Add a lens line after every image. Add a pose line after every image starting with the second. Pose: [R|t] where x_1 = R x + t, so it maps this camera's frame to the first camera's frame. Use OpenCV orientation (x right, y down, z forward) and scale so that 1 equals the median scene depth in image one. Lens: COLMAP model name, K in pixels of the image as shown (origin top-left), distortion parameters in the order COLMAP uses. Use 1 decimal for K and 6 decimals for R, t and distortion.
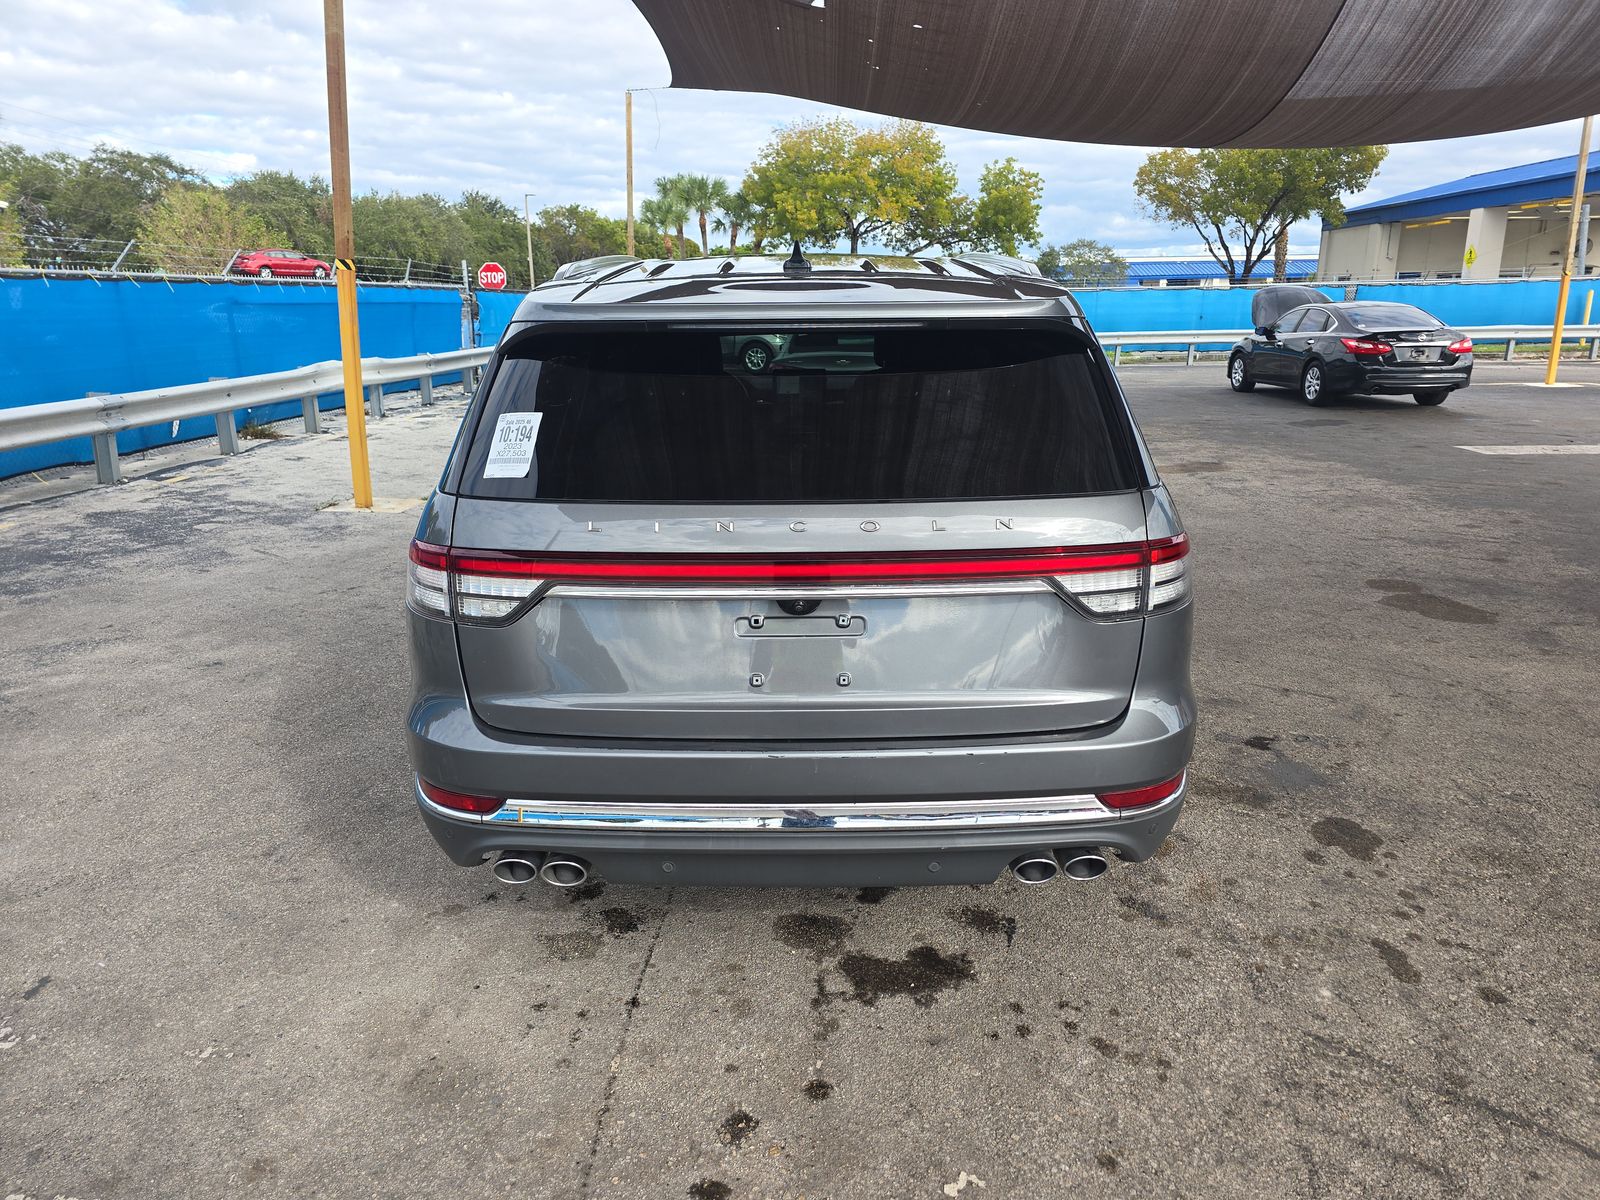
lens RADIAL K [[1064.4, 0, 808.4], [0, 1064.4, 618.9], [0, 0, 1]] dist [0.052195, -0.047490]
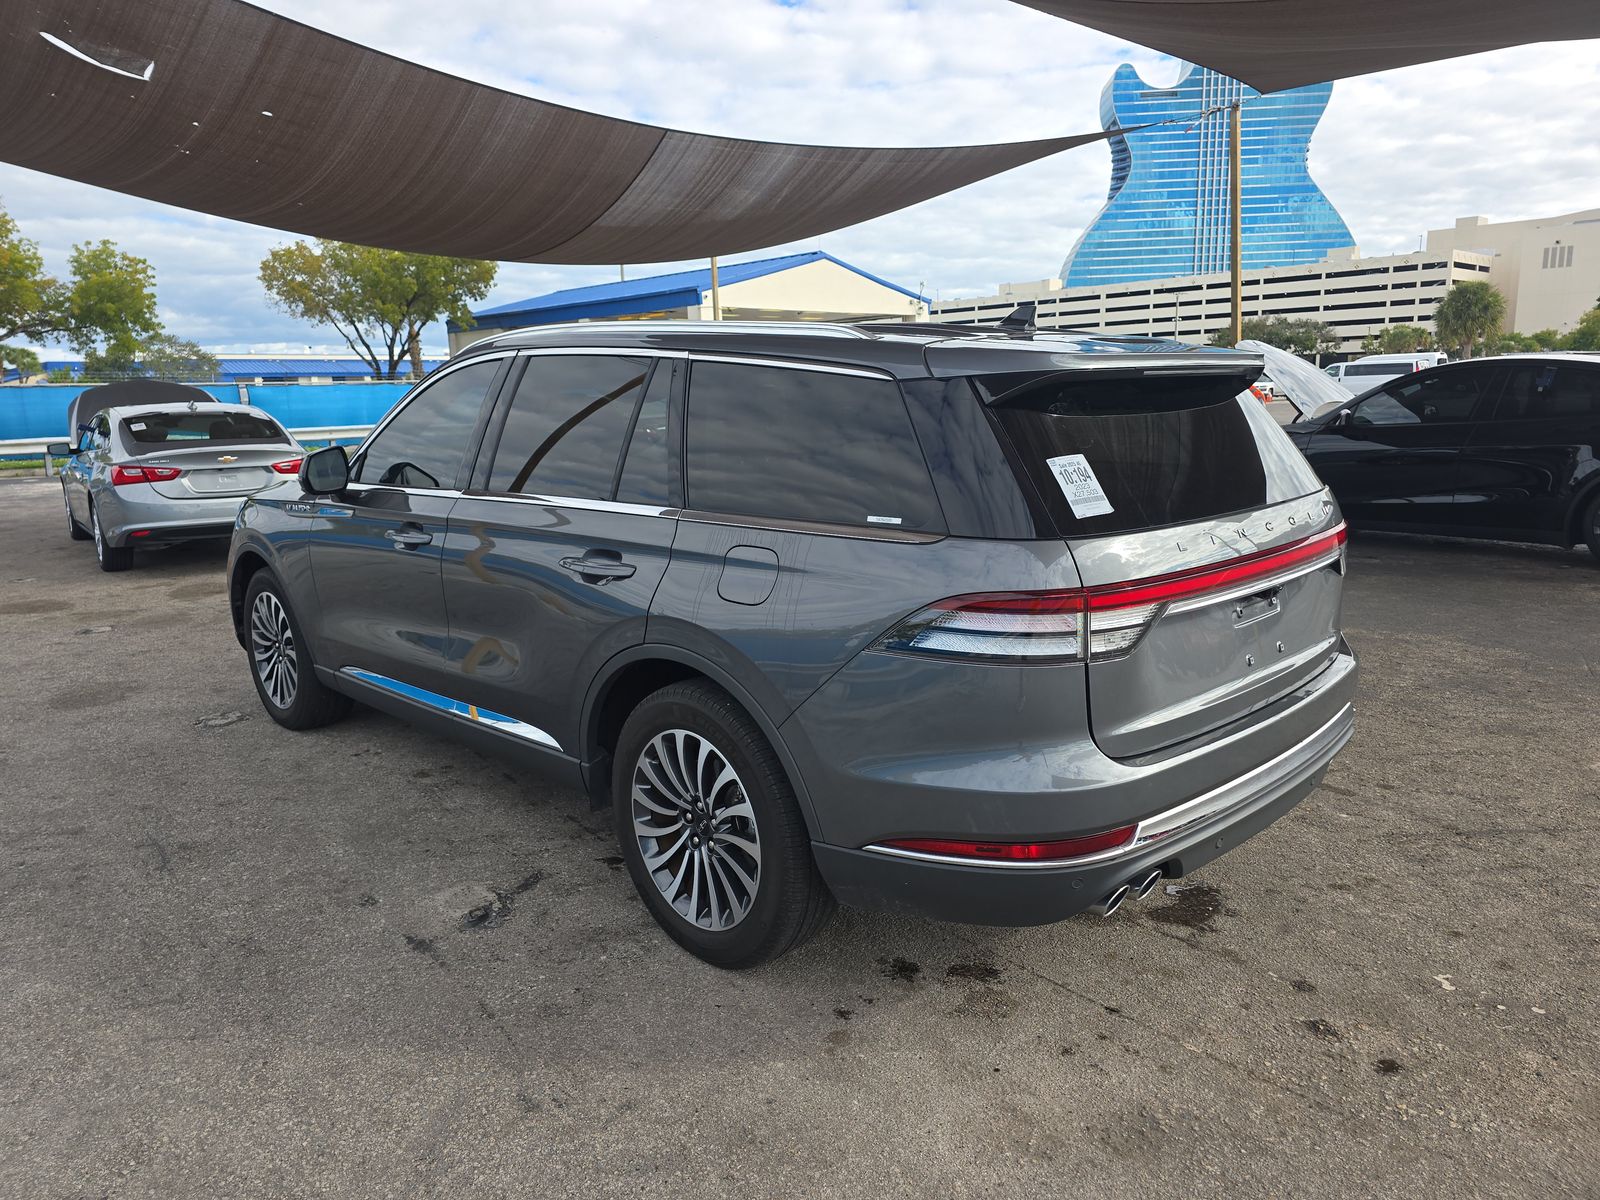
lens RADIAL K [[1064.4, 0, 808.4], [0, 1064.4, 618.9], [0, 0, 1]] dist [0.052195, -0.047490]
pose [[0.710188, -0.158999, 0.685823, -0.905707], [0.216932, 0.976185, 0.001677, -0.071884], [-0.669757, 0.147586, 0.727767, 0.331314]]
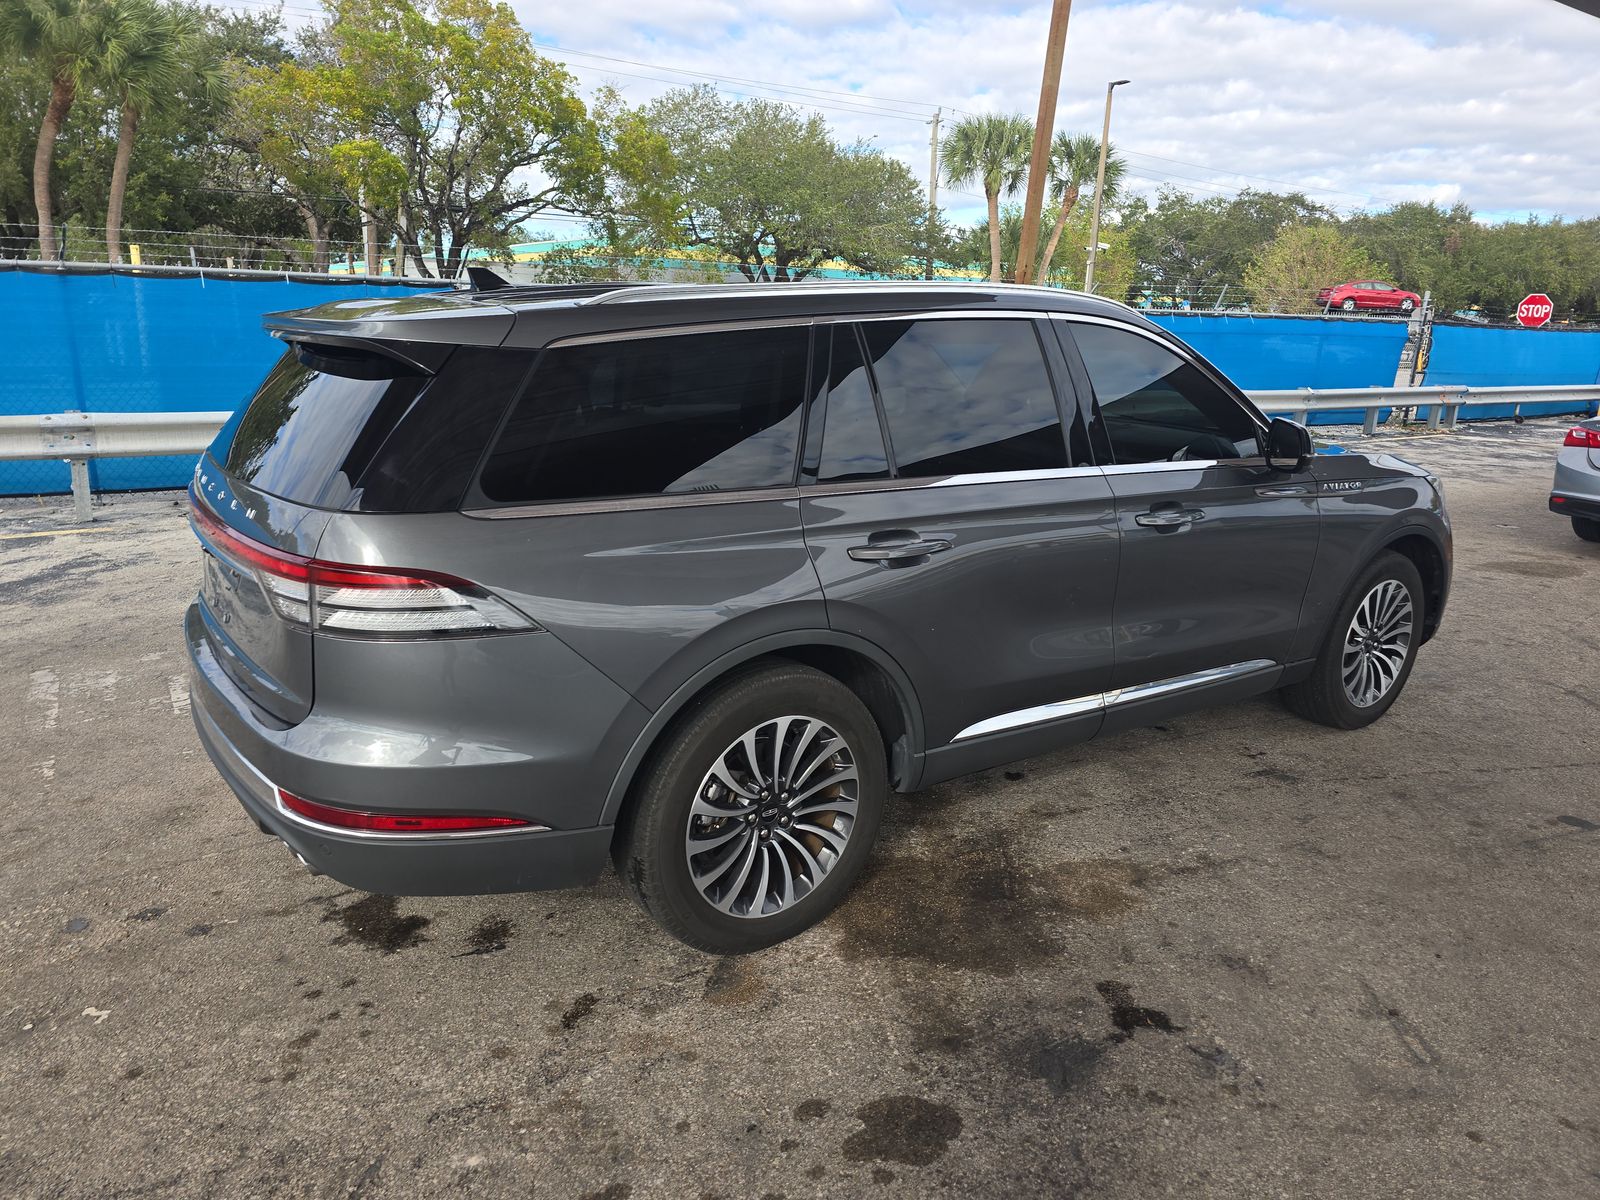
lens RADIAL K [[1064.4, 0, 808.4], [0, 1064.4, 618.9], [0, 0, 1]] dist [0.052195, -0.047490]
pose [[0.582781, 0.241324, -0.775970, 1.044837], [-0.262045, 0.959687, 0.101654, -0.185695], [0.769219, 0.144097, 0.622525, 0.548819]]
